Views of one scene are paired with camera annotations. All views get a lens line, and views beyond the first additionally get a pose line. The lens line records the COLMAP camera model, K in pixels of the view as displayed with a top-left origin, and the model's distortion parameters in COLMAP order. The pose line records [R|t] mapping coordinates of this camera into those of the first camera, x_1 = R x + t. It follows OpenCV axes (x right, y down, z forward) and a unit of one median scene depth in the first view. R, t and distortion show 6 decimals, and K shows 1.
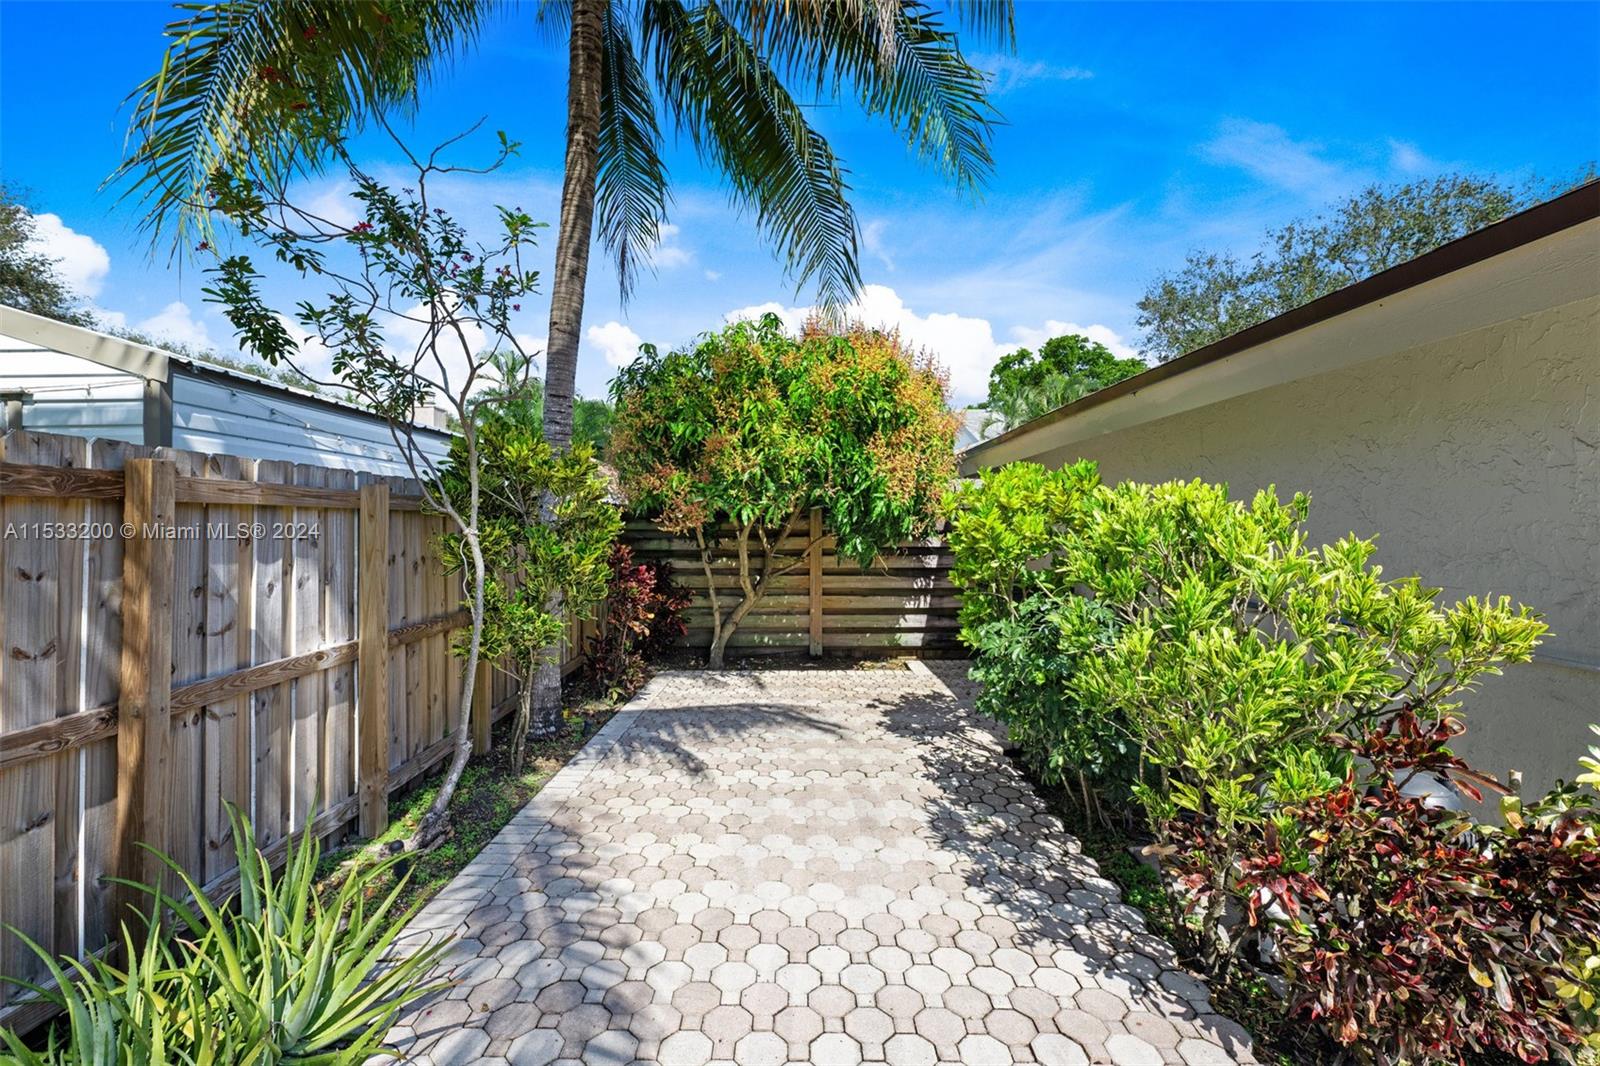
lens RADIAL K [[752.7, 0, 799.7], [0, 752.7, 527.2], [0, 0, 1]] dist [-0.002666, -0.000137]
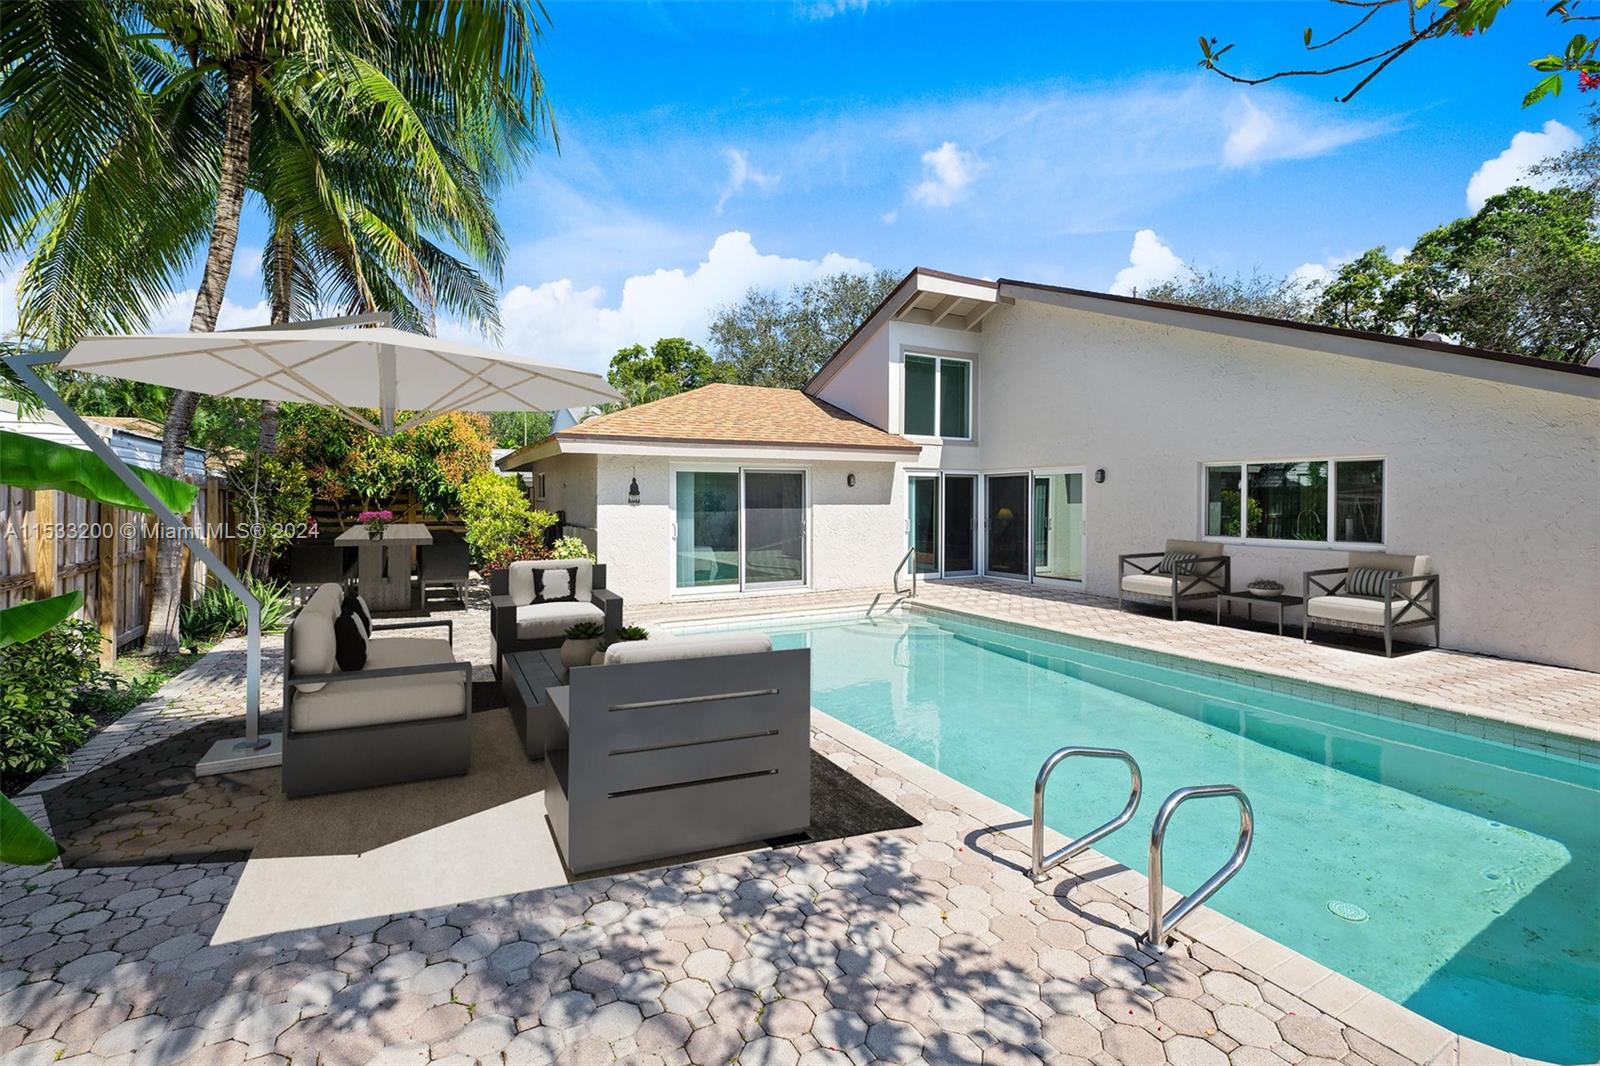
lens RADIAL K [[752.7, 0, 799.7], [0, 752.7, 503.9], [0, 0, 1]] dist [-0.002666, -0.000137]
pose [[0.893651, 0.003391, 0.448751, 0.054782], [-0.004250, 0.999991, 0.000906, 0.009827], [-0.448743, -0.002717, 0.893656, -1.287366]]
